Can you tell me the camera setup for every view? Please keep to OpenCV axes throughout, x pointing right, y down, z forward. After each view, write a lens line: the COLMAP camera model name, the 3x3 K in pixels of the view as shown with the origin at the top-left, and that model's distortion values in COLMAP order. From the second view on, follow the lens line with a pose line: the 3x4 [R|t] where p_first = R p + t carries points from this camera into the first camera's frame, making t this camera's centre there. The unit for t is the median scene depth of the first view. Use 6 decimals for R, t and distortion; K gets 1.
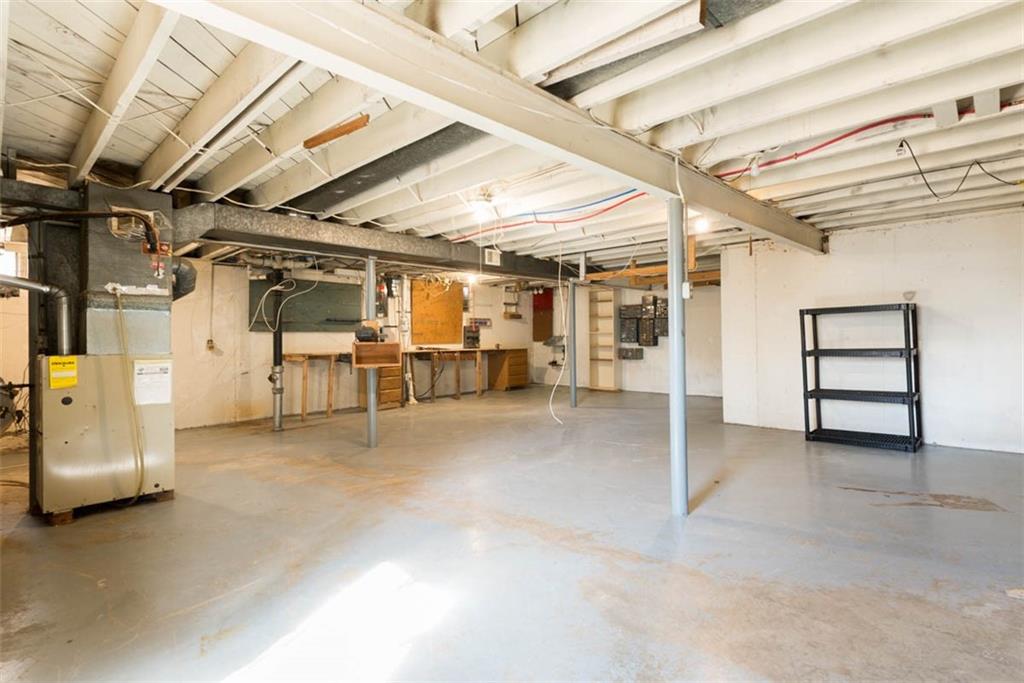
lens RADIAL K [[487.8, 0, 514.2], [0, 487.8, 336.4], [0, 0, 1]] dist [0.009625, -0.000446]
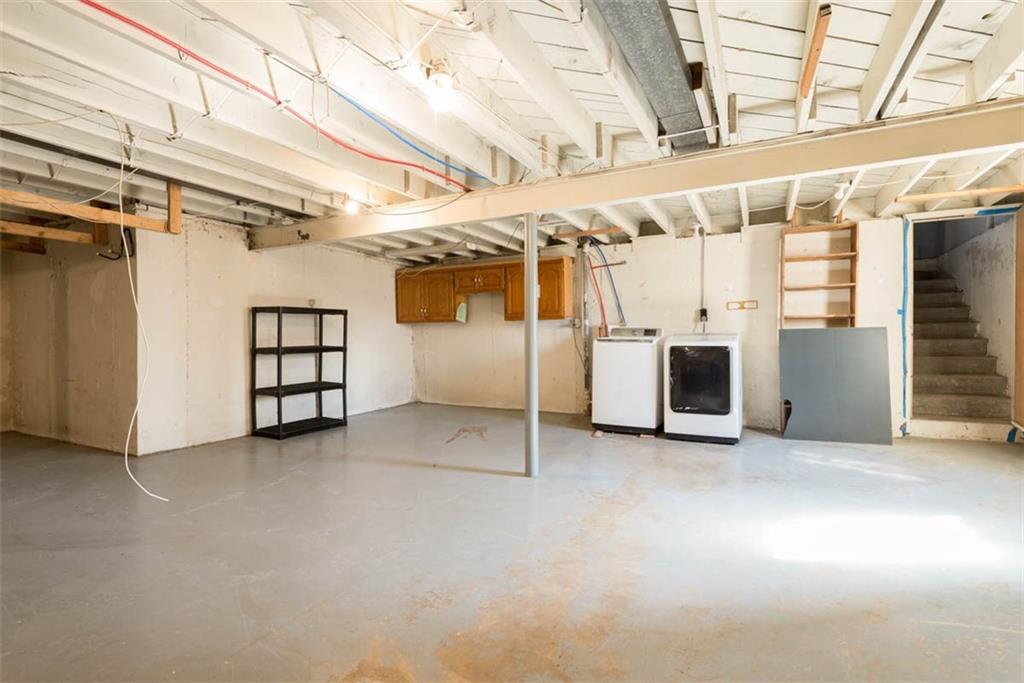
lens RADIAL K [[487.8, 0, 516.9], [0, 487.8, 341.3], [0, 0, 1]] dist [0.009625, -0.000446]
pose [[-0.283764, 0.011699, 0.958823, -0.735131], [0.005849, 0.999928, -0.010470, 0.042109], [-0.958876, 0.002637, -0.283812, 1.253937]]
